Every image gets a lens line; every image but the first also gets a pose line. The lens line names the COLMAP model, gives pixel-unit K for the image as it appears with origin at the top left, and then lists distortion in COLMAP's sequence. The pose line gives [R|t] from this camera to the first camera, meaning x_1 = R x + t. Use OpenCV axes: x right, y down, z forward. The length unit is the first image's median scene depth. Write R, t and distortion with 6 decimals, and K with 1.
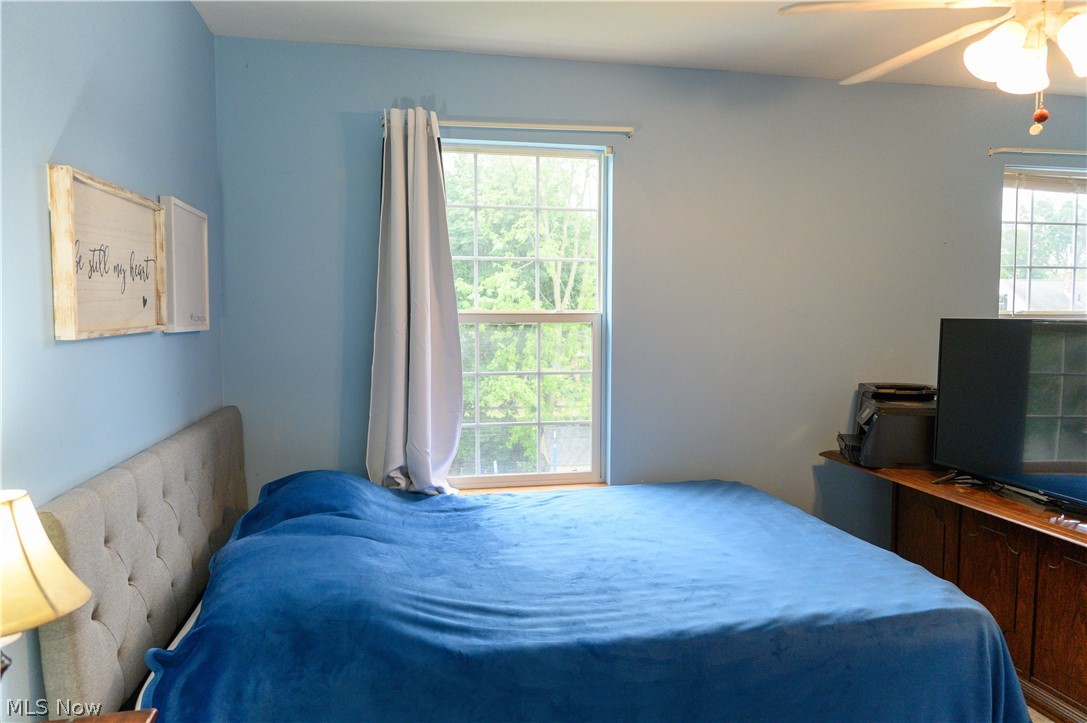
lens RADIAL K [[714.8, 0, 543.5], [0, 714.8, 361.5], [0, 0, 1]] dist [-0.003884, -0.001182]
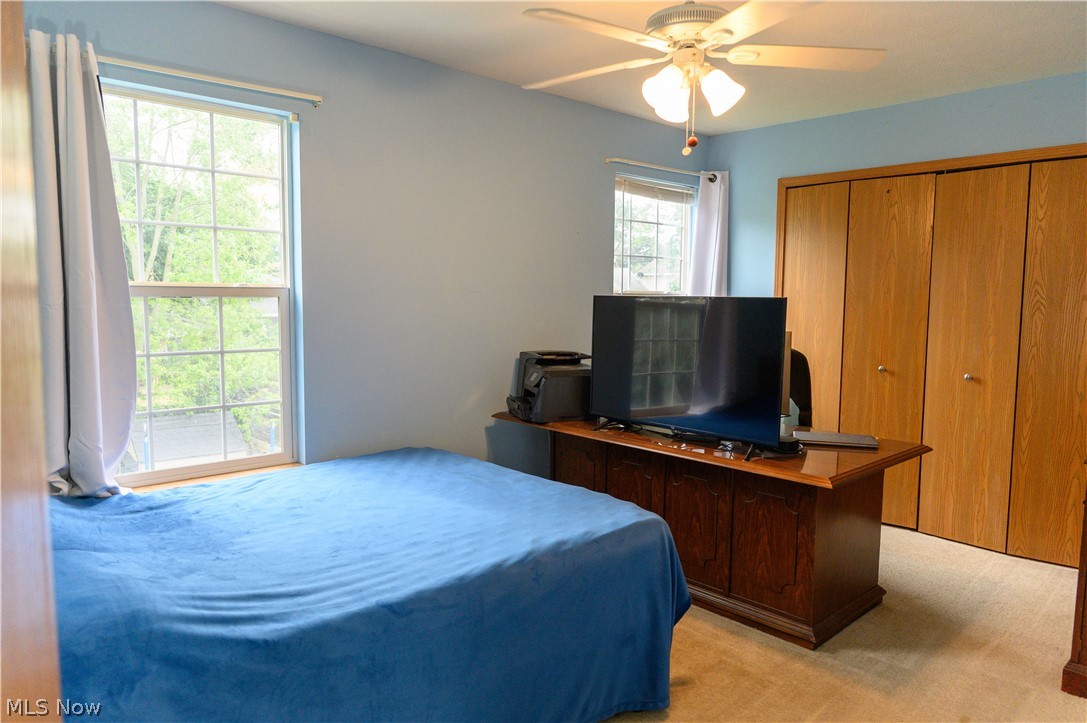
lens RADIAL K [[714.8, 0, 543.5], [0, 714.8, 361.5], [0, 0, 1]] dist [-0.003884, -0.001182]
pose [[0.853253, -0.039242, 0.520018, -0.173946], [0.023517, 0.999046, 0.036802, 0.006333], [-0.520966, -0.019172, 0.853362, 0.000488]]
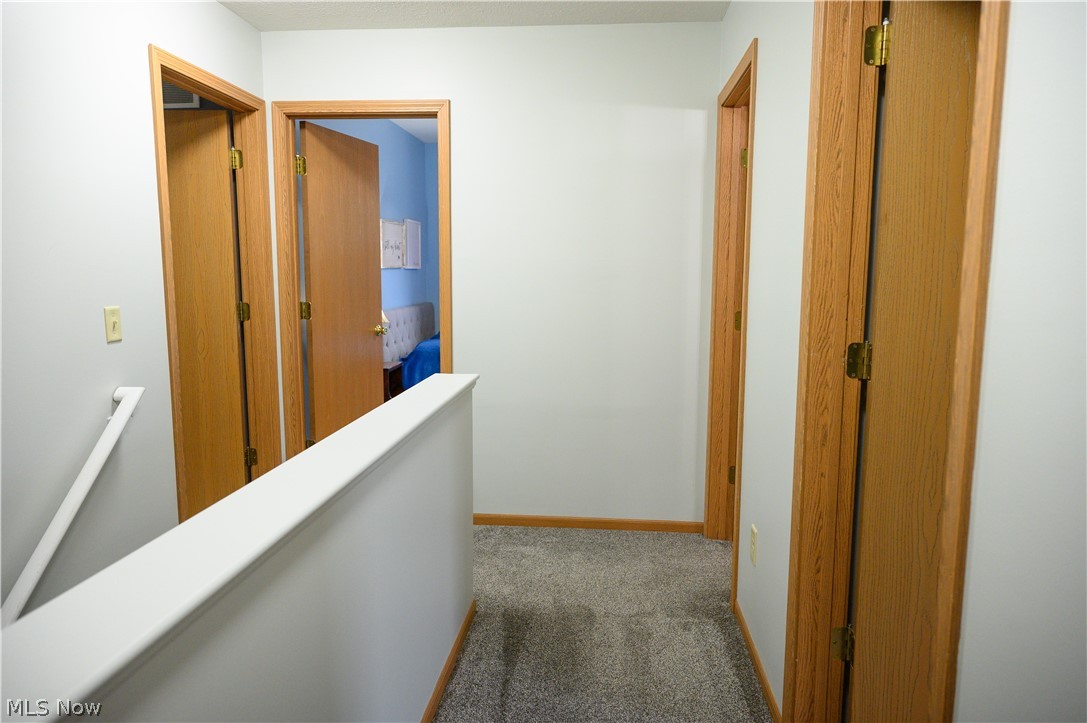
lens RADIAL K [[714.8, 0, 543.5], [0, 714.8, 361.5], [0, 0, 1]] dist [-0.003884, -0.001182]
pose [[0.957494, 0.040424, -0.285605, 0.652093], [-0.022784, 0.997637, 0.064821, 0.104880], [0.287551, -0.055558, 0.956153, -1.249108]]
